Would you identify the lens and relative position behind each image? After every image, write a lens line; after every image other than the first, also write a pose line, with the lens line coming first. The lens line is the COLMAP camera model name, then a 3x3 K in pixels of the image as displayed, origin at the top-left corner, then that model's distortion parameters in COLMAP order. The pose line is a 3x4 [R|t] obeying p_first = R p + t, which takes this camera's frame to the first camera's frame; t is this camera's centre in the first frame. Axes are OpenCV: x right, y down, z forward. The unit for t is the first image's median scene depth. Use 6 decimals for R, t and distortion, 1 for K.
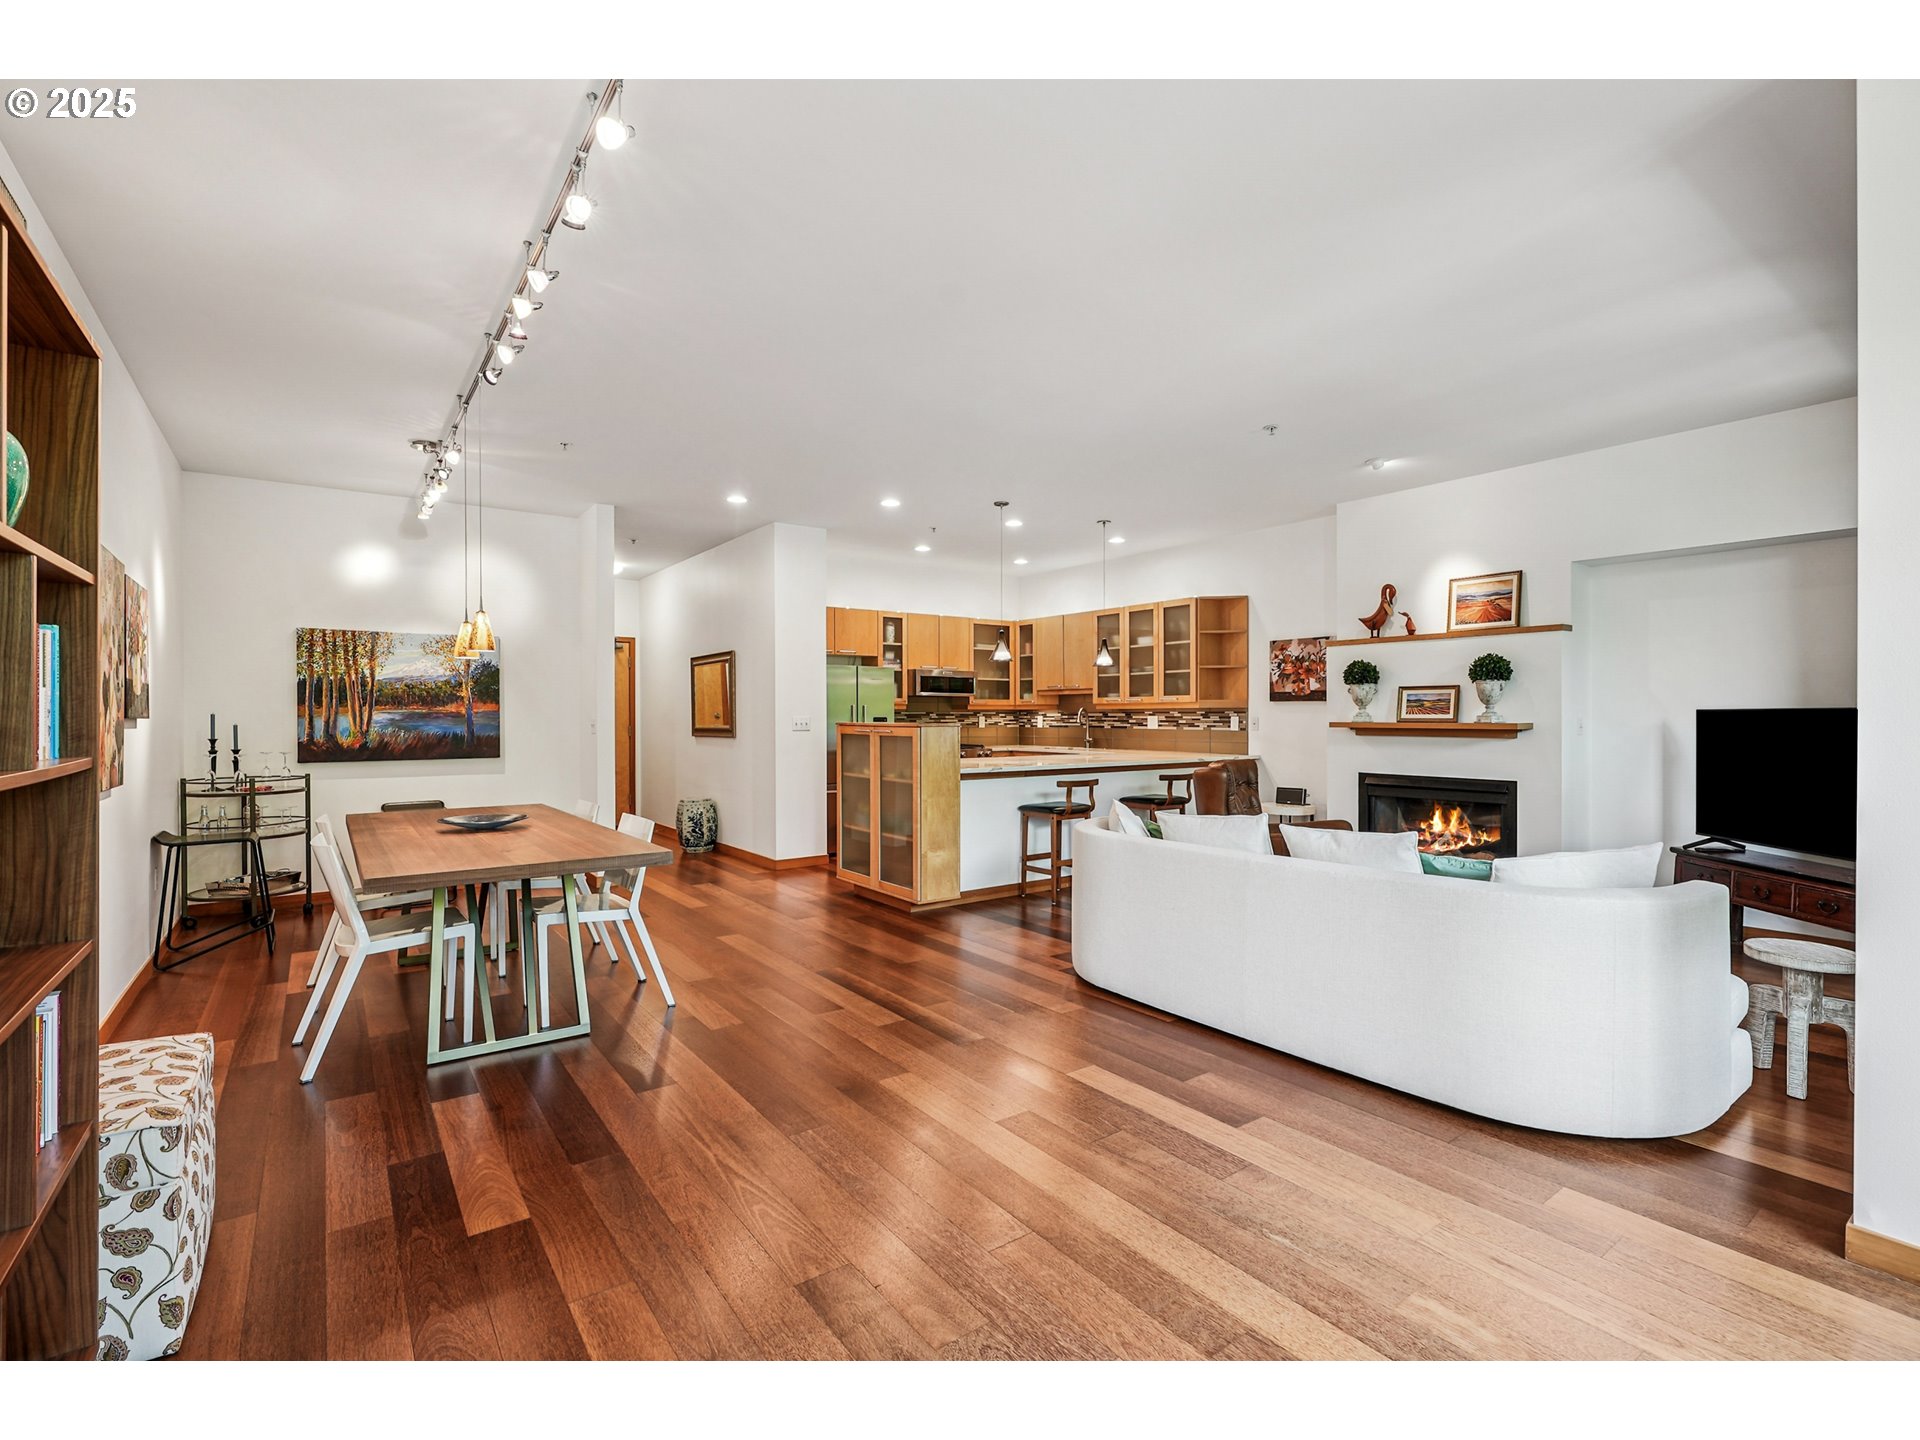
lens RADIAL K [[887.4, 0, 967.1], [0, 887.4, 721.2], [0, 0, 1]] dist [-0.001681, -0.000356]
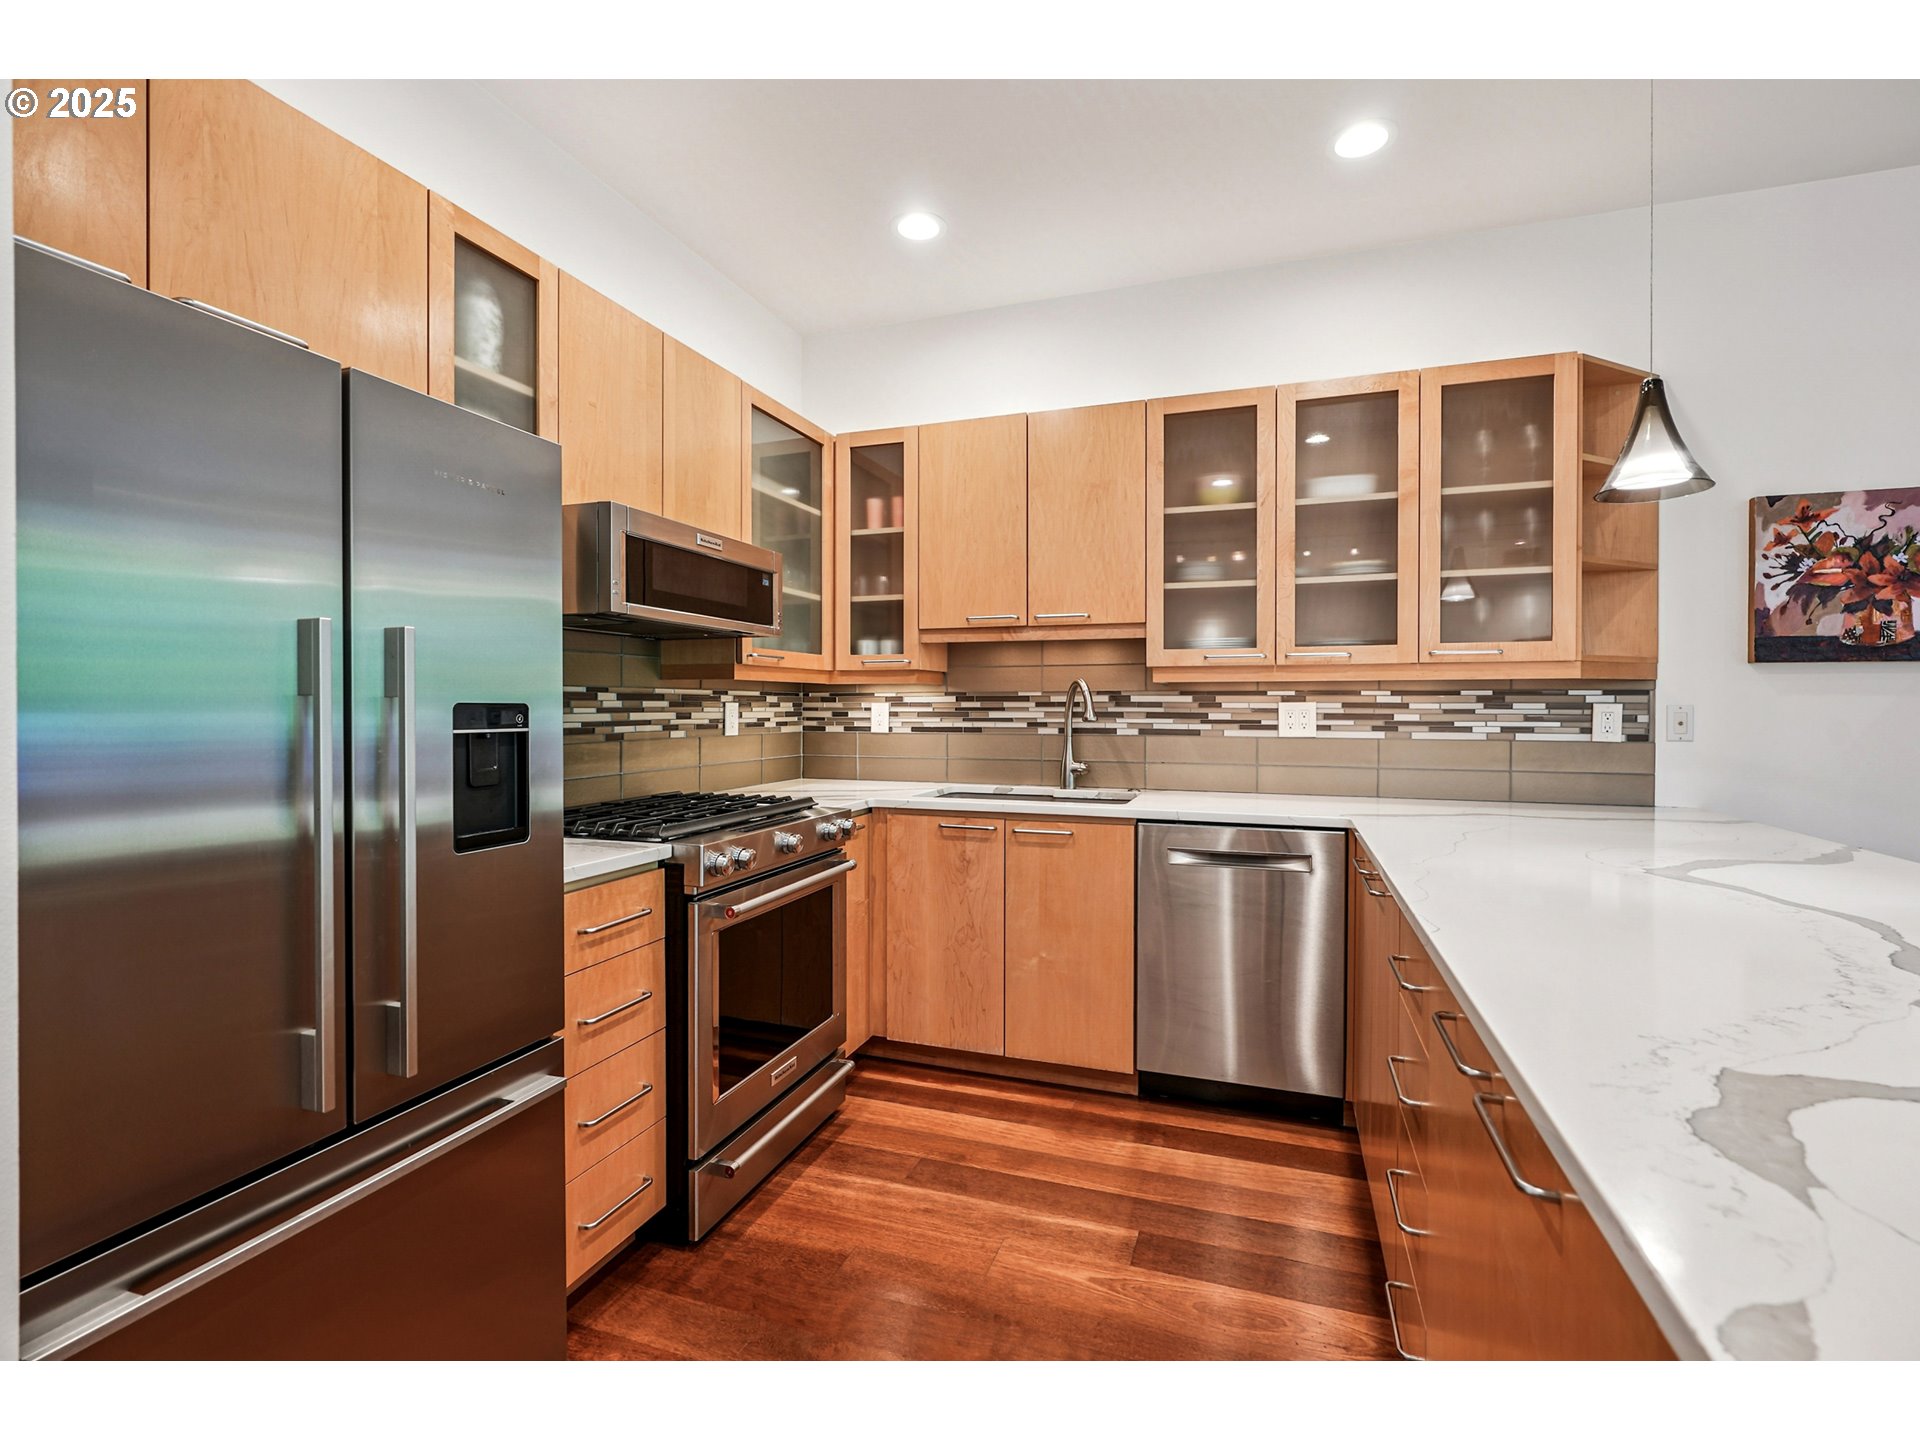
lens RADIAL K [[887.4, 0, 971.8], [0, 887.4, 710.2], [0, 0, 1]] dist [-0.001681, -0.000356]
pose [[0.826720, -0.002503, 0.562608, -0.128656], [0.001915, 0.999997, 0.001636, -0.003856], [-0.562611, -0.000275, 0.826722, 0.868067]]
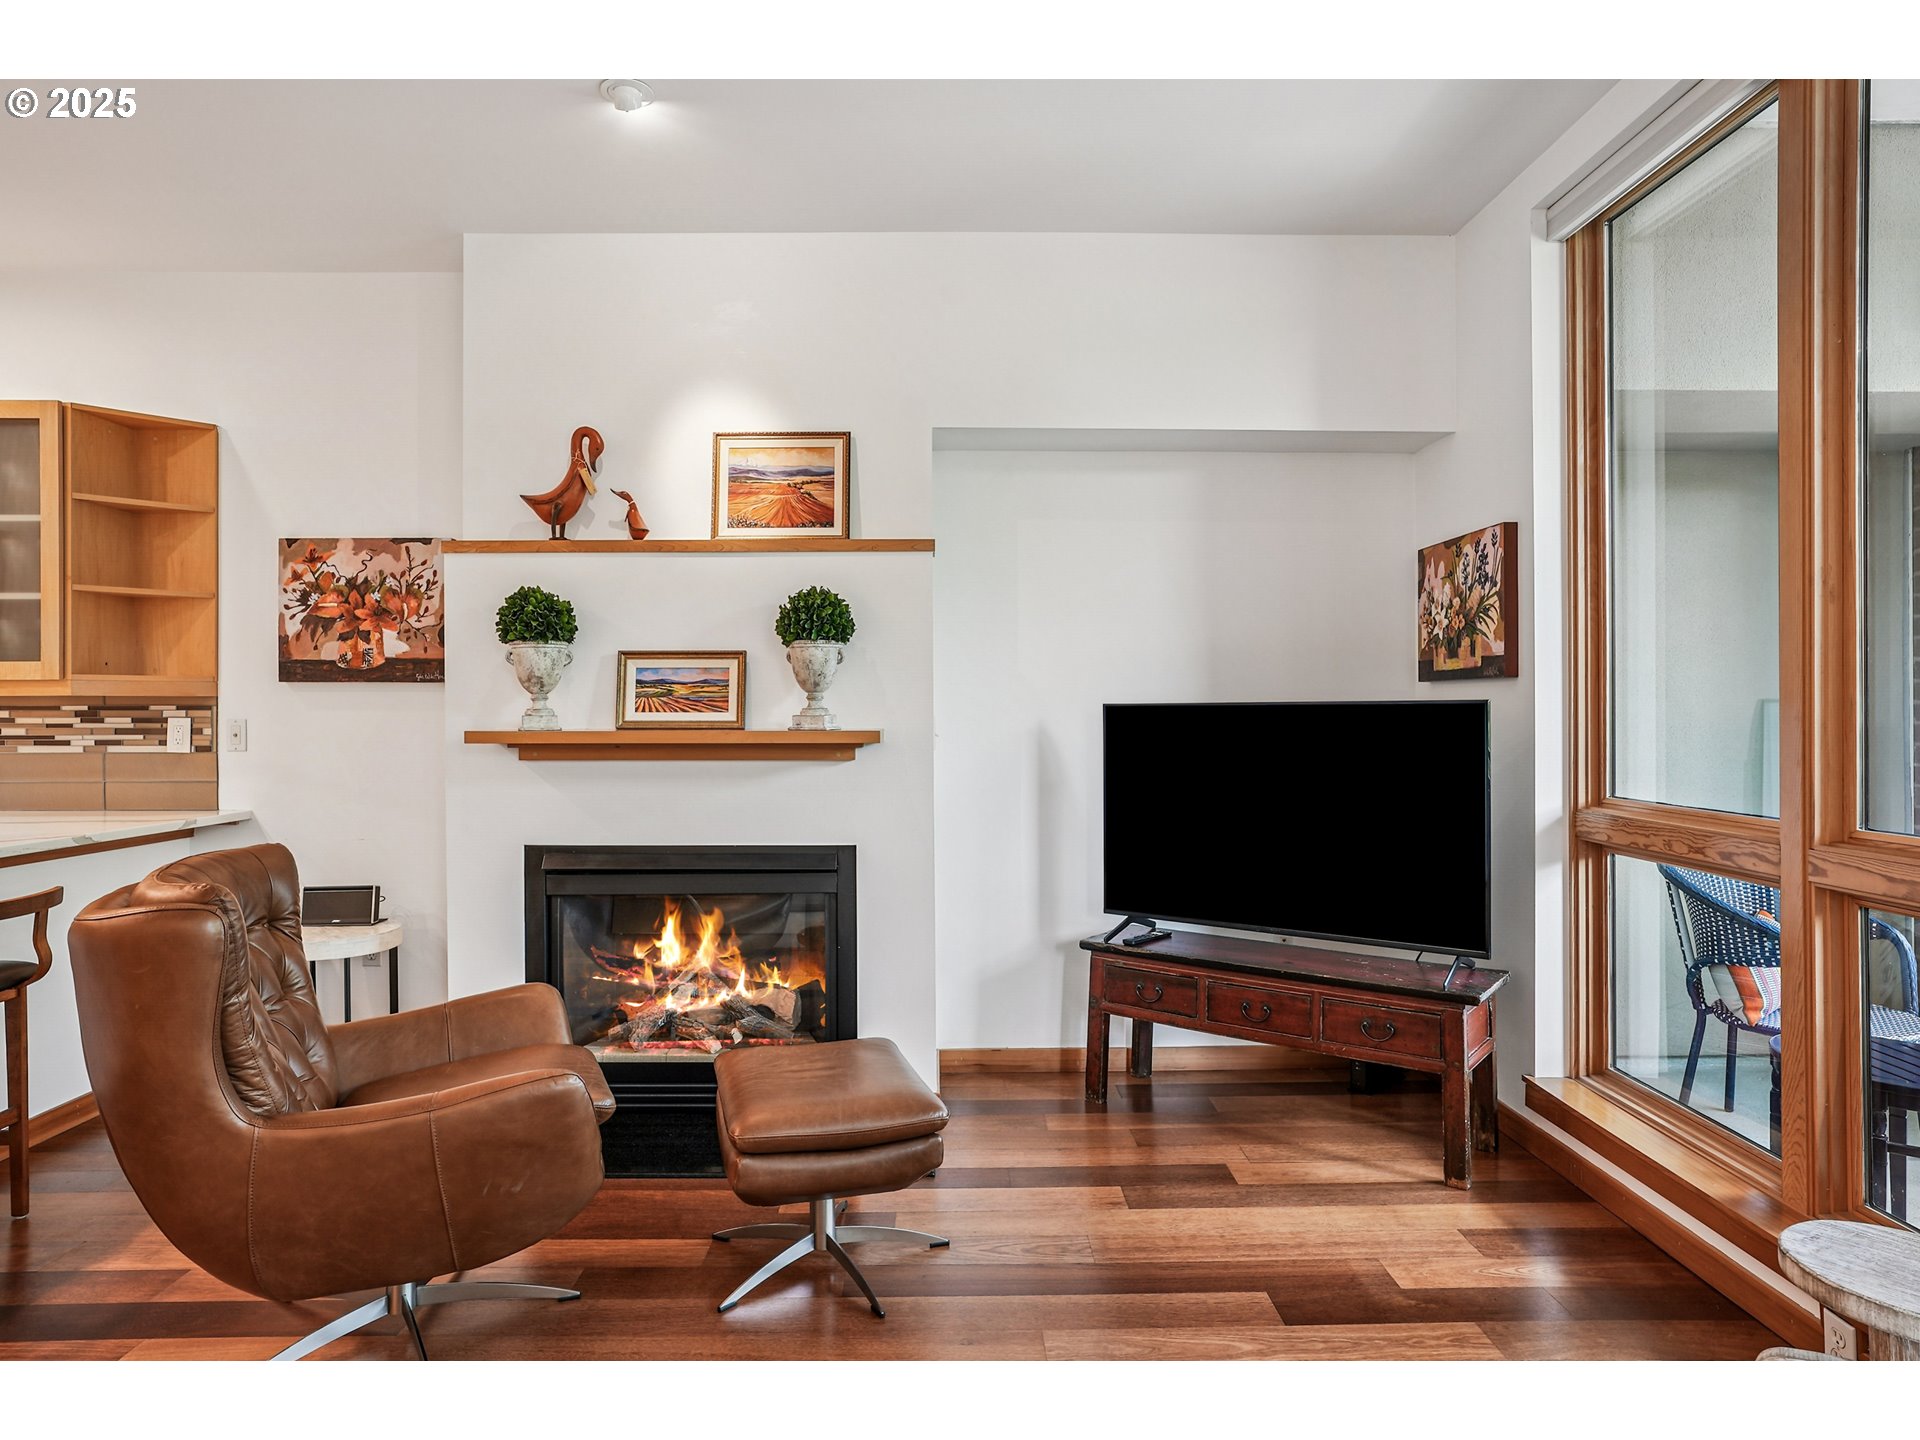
lens RADIAL K [[1126.2, 0, 946.1], [0, 1126.2, 712.8], [0, 0, 1]] dist [-0.002209, 0.011014]
pose [[0.601291, 0.000265, 0.799030, 0.103225], [0.006736, 0.999963, -0.005400, -0.002644], [-0.799002, 0.008629, 0.601267, 0.420807]]
